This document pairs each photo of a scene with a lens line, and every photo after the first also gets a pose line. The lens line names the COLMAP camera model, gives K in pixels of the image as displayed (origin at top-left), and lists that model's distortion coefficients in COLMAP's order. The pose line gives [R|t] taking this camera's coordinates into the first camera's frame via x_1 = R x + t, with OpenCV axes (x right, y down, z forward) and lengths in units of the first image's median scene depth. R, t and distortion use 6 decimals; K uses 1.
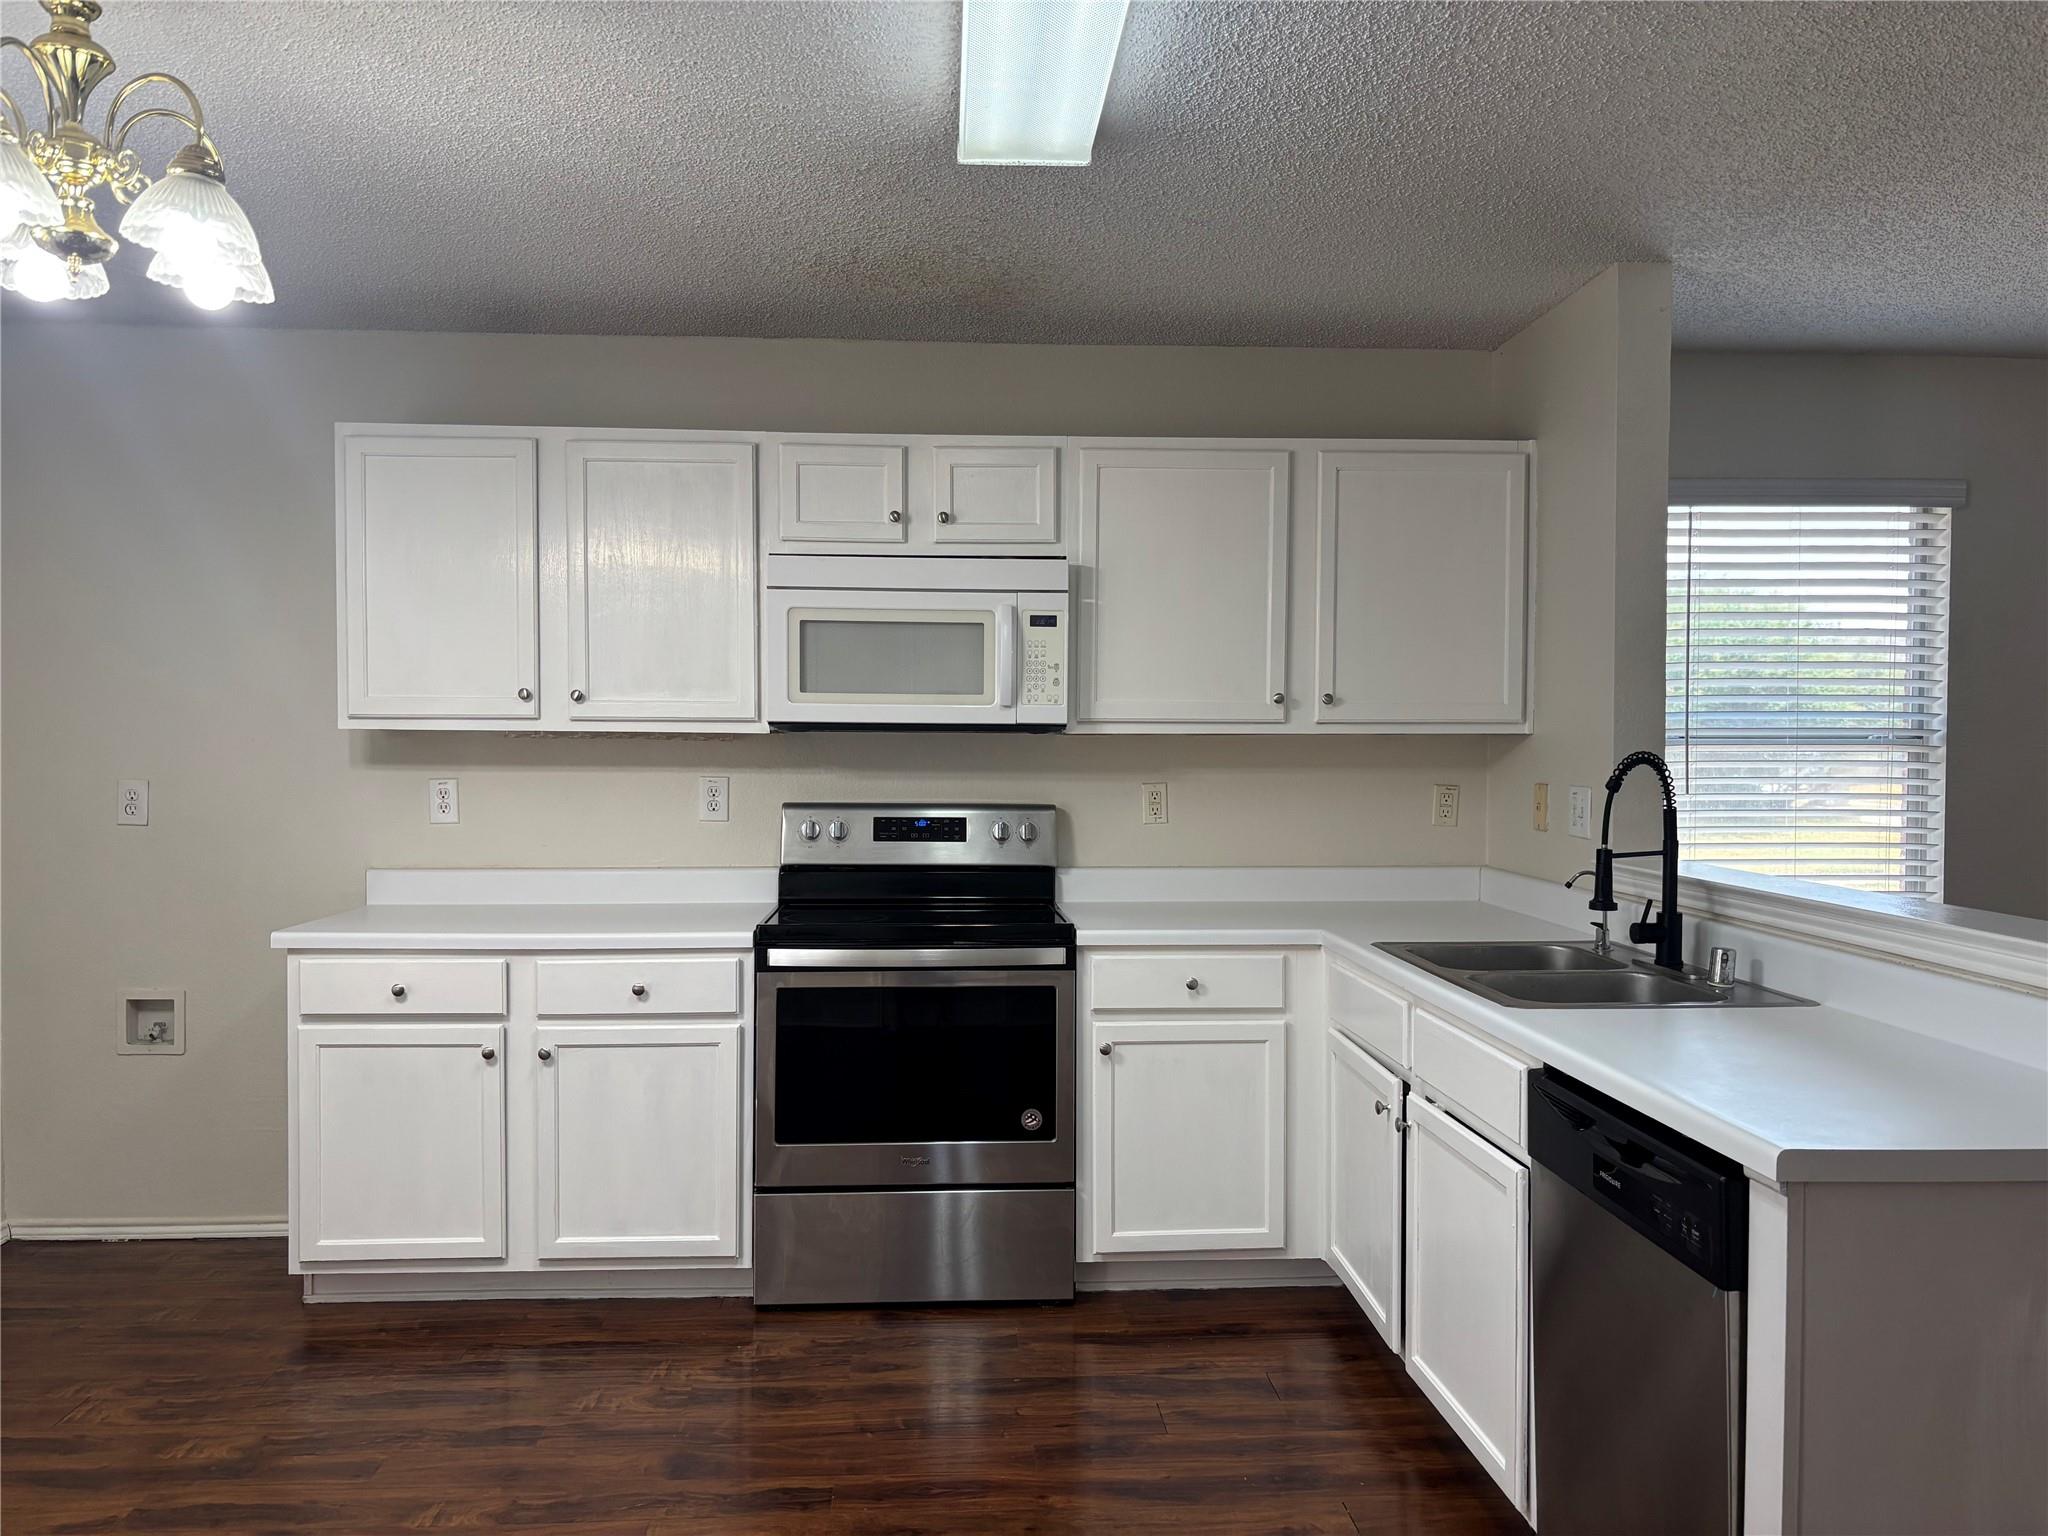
lens RADIAL K [[1533.2, 0, 1024.0], [0, 1533.2, 768.0], [0, 0, 1]] dist [0.079869, -0.095168]
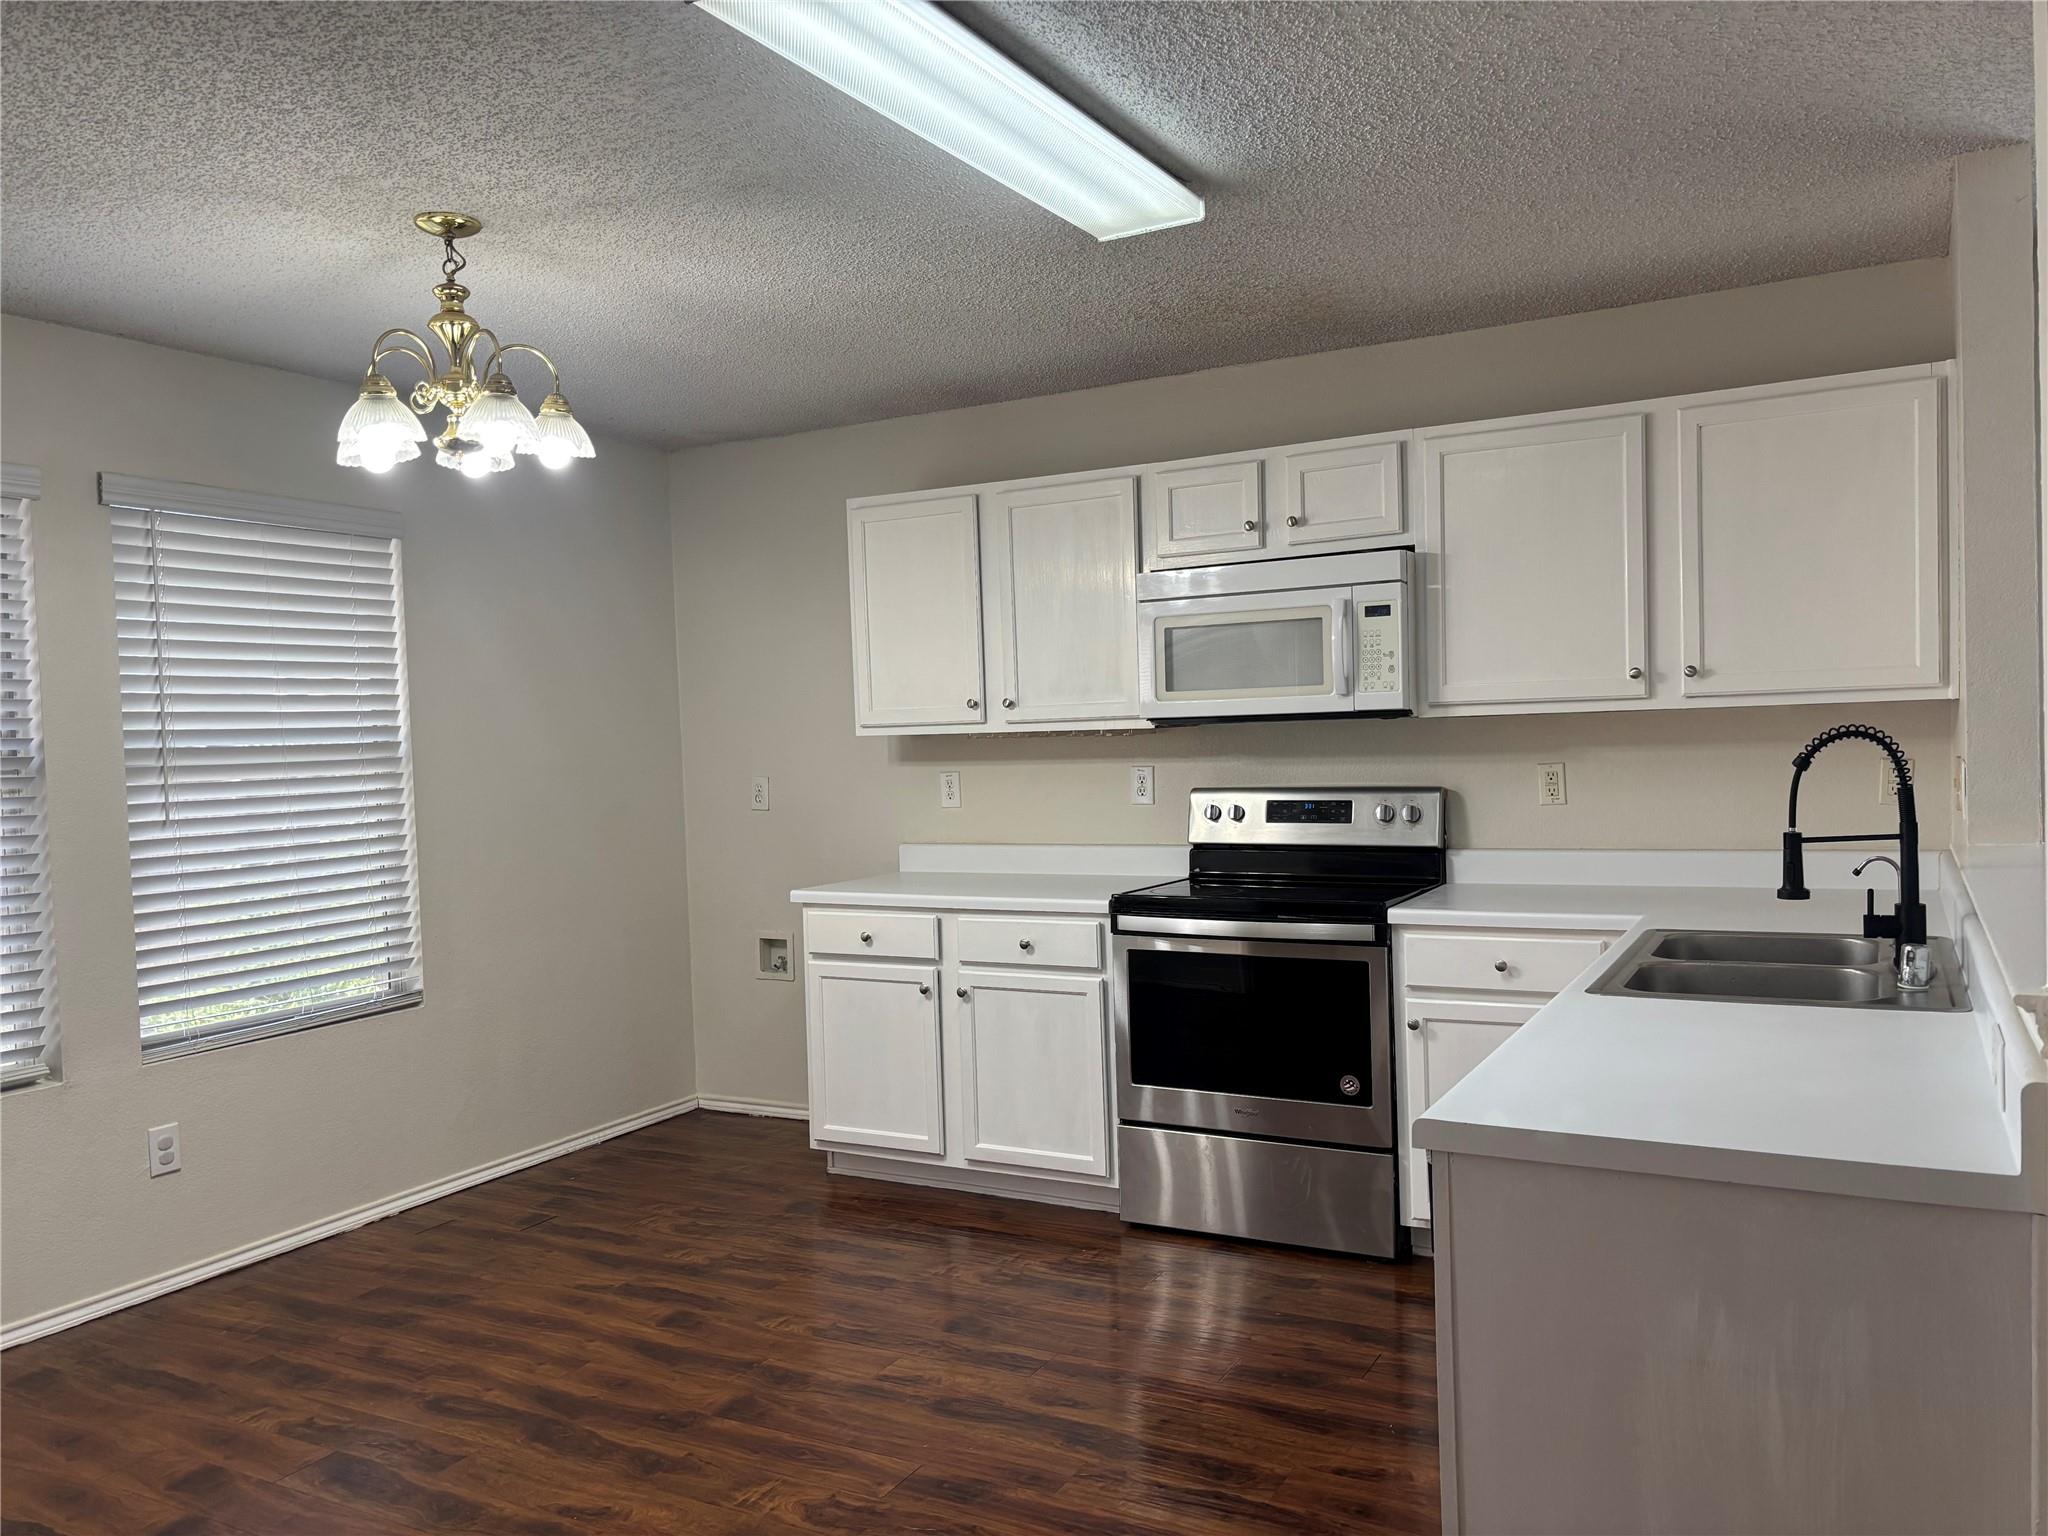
lens RADIAL K [[1547.4, 0, 1050.1], [0, 1547.4, 751.1], [0, 0, 1]] dist [0.031489, -0.013100]
pose [[0.849448, -0.024563, -0.527100, 0.380230], [0.027168, 0.999627, -0.002800, -0.004190], [0.526973, -0.011942, 0.849798, -0.013144]]
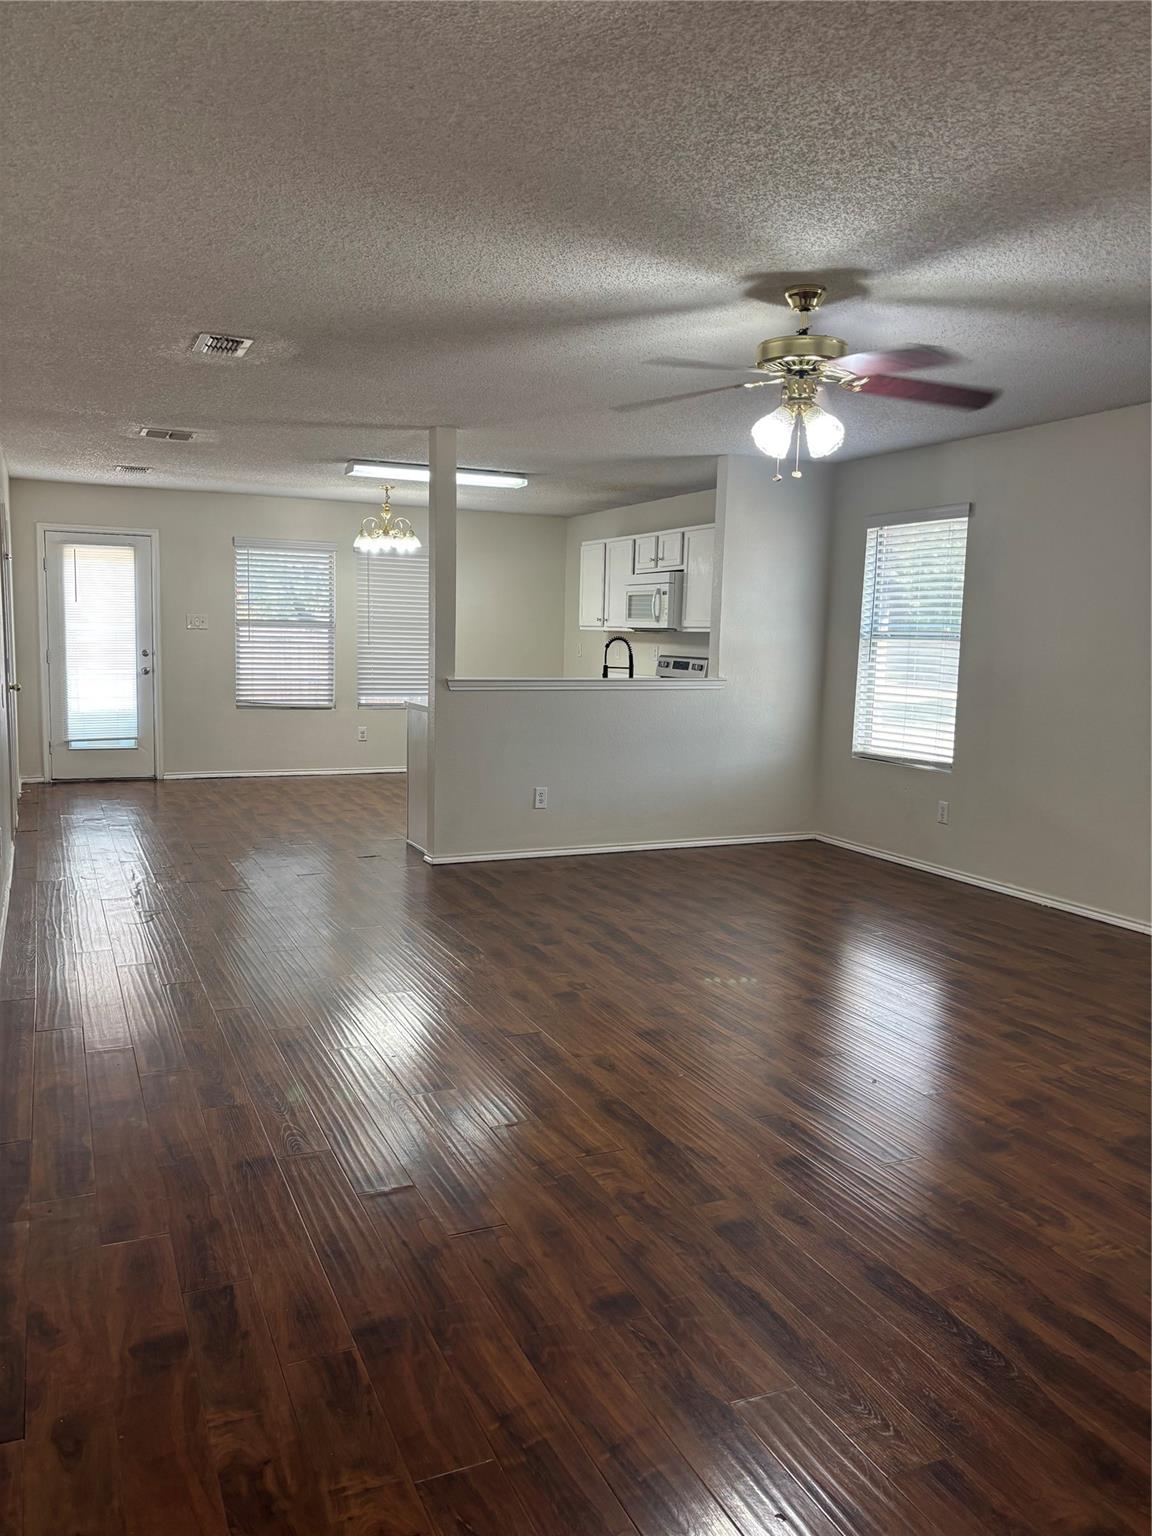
lens RADIAL K [[1160.5, 0, 564.6], [0, 1160.5, 741.2], [0, 0, 1]] dist [0.031489, -0.013100]
pose [[0.355578, 0.095569, -0.929748, 2.080953], [-0.036703, 0.995419, 0.088283, -0.001772], [0.933926, 0.002733, 0.357457, 0.018716]]
